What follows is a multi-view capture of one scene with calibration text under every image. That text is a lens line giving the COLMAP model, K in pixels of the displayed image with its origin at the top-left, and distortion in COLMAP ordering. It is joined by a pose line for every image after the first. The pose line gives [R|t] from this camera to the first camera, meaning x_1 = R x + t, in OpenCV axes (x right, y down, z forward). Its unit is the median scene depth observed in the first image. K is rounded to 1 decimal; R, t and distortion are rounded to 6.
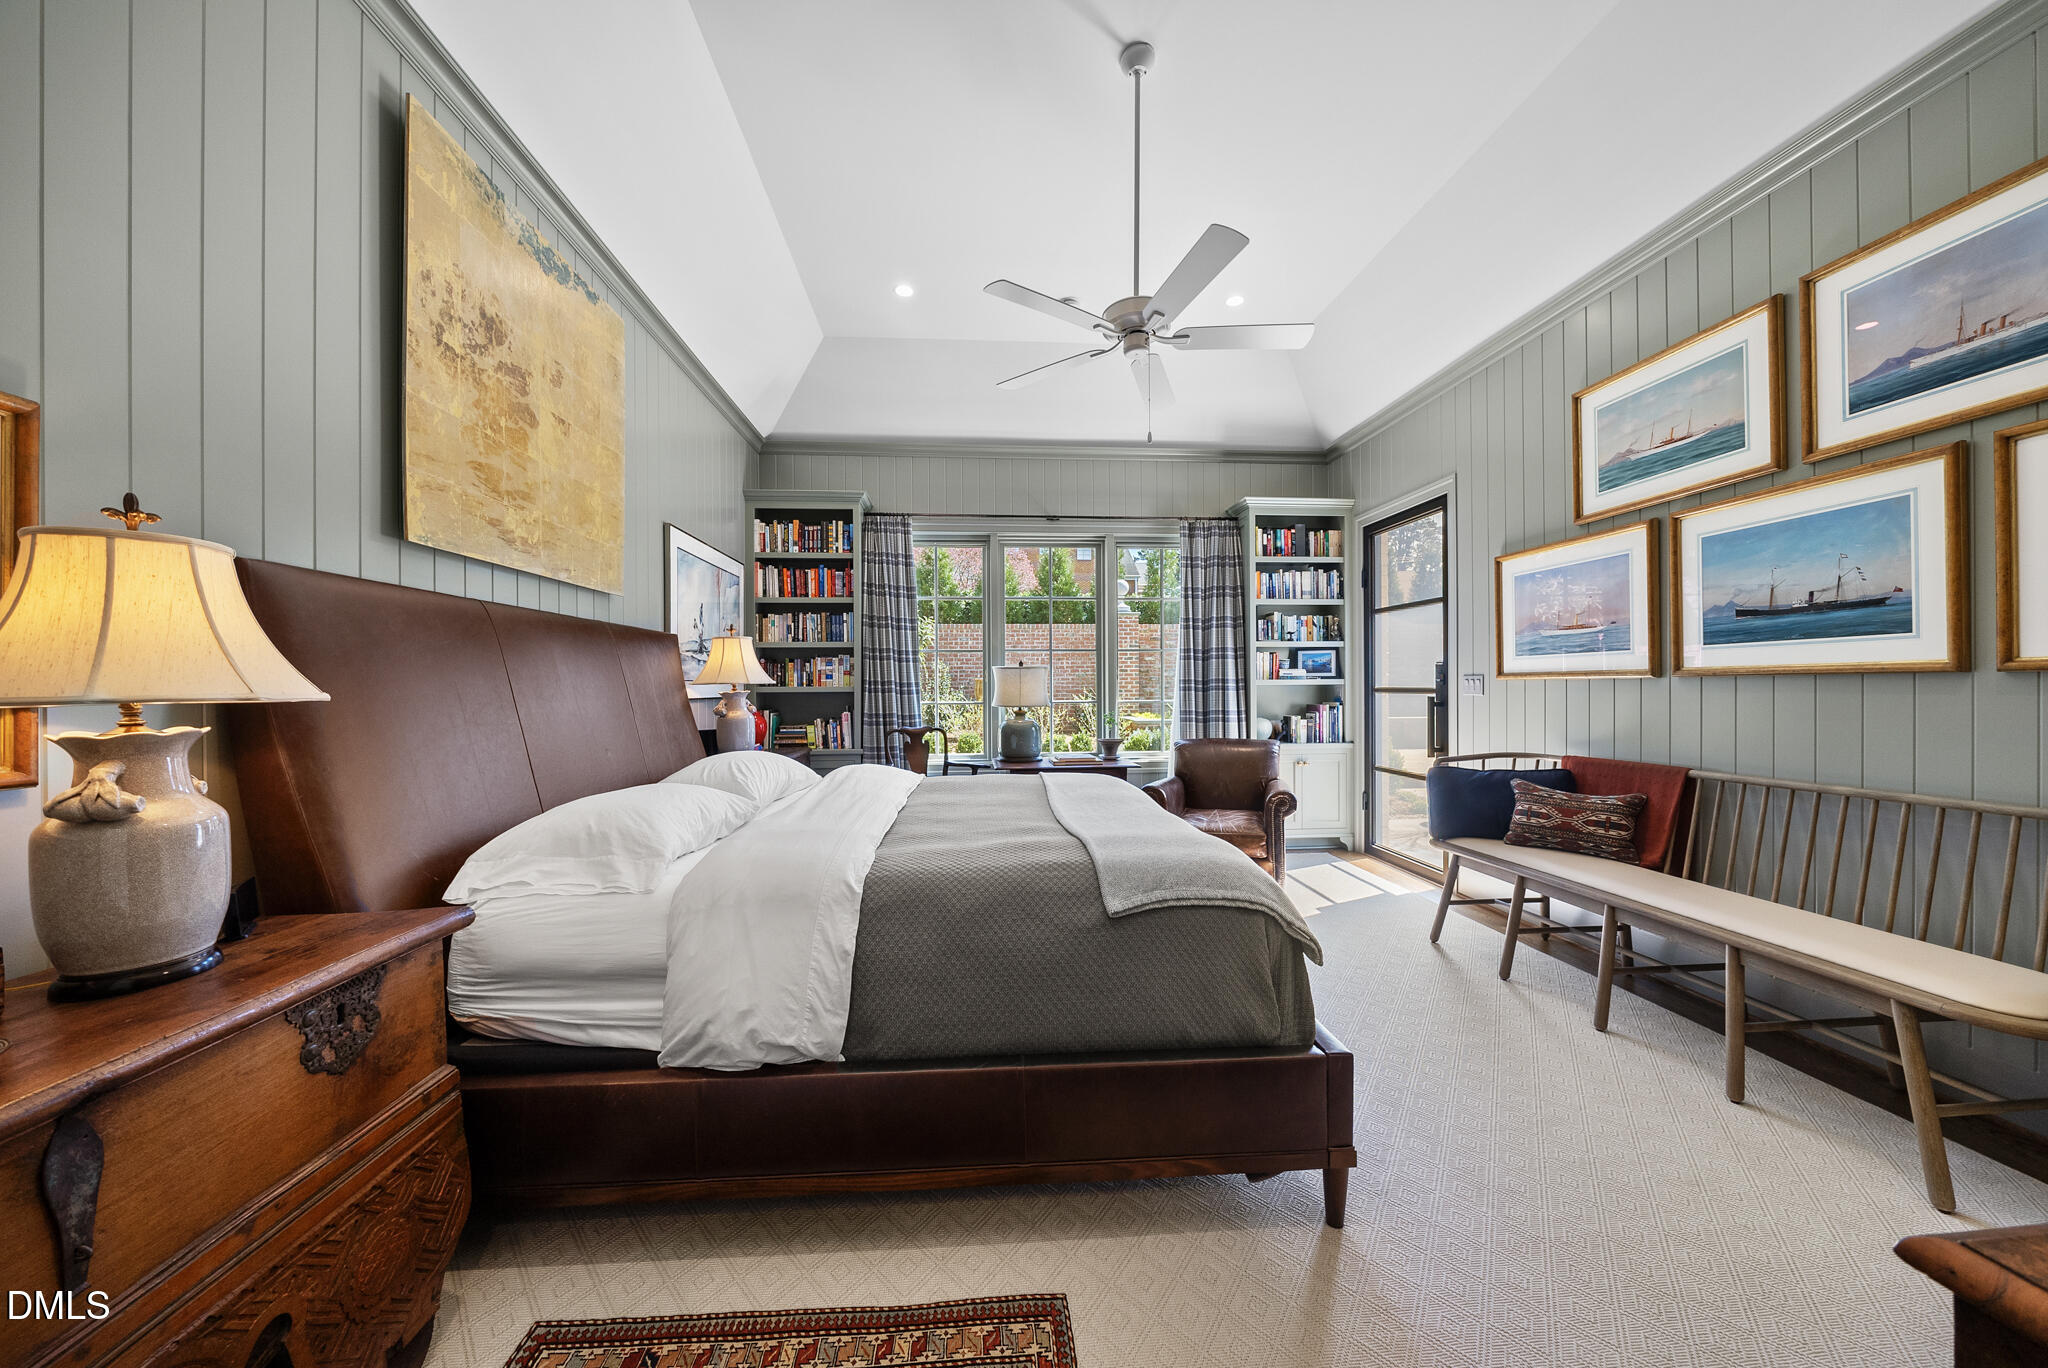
lens RADIAL K [[702.6, 0, 1022.0], [0, 702.6, 689.3], [0, 0, 1]] dist [-0.008587, 0.000081]
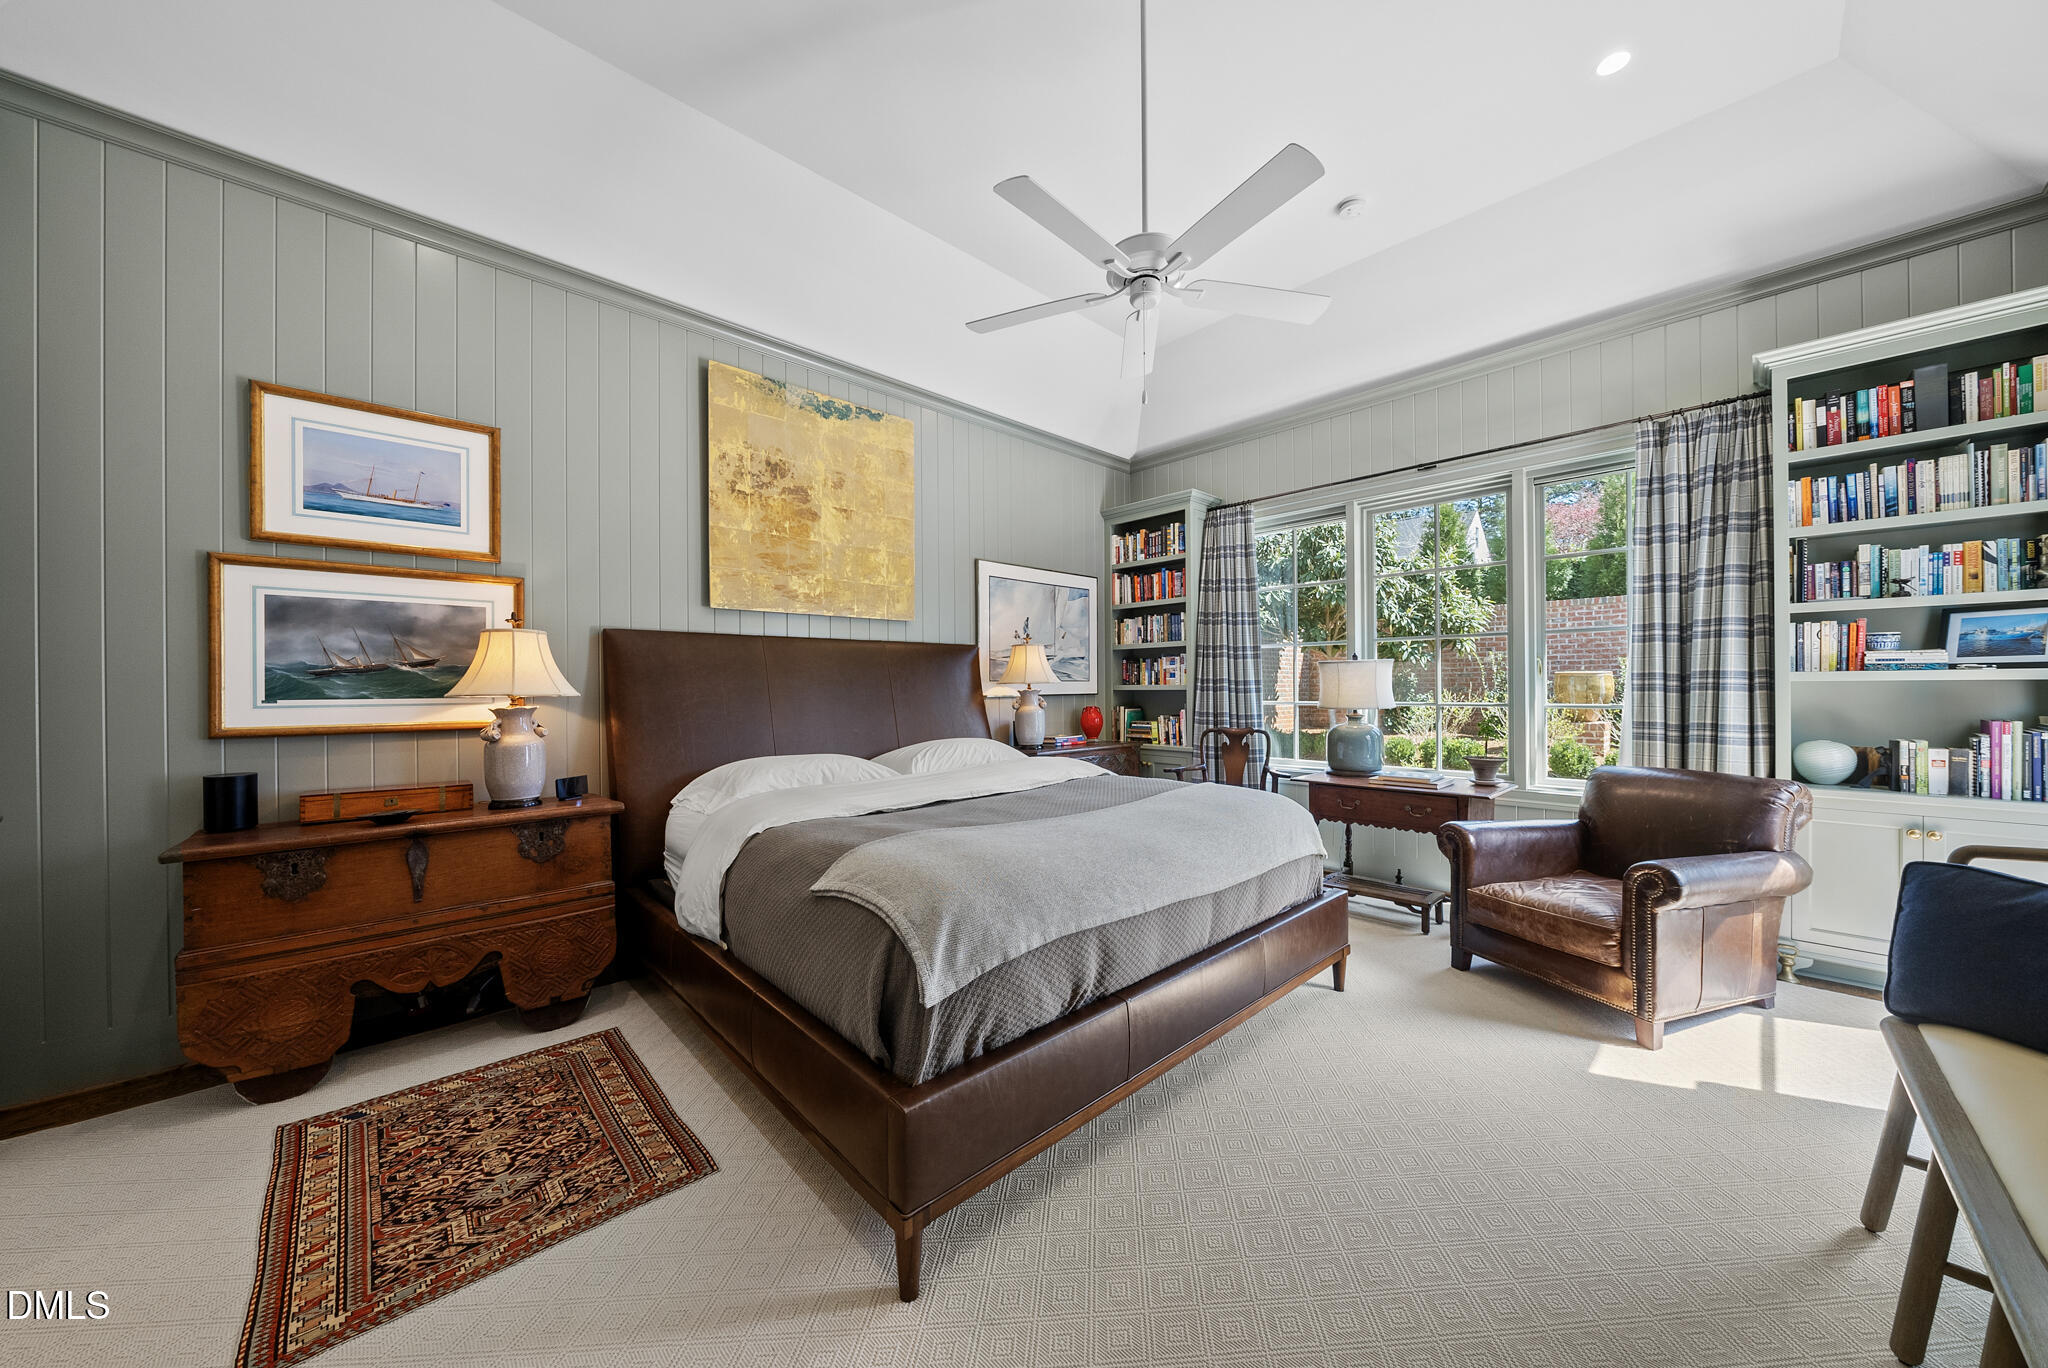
lens RADIAL K [[702.6, 0, 1022.0], [0, 702.6, 689.3], [0, 0, 1]] dist [-0.008587, 0.000081]
pose [[0.630887, 0.004369, -0.775863, 0.391777], [0.001074, 0.999978, 0.006504, -0.004149], [0.775874, -0.004937, 0.630868, 0.177427]]
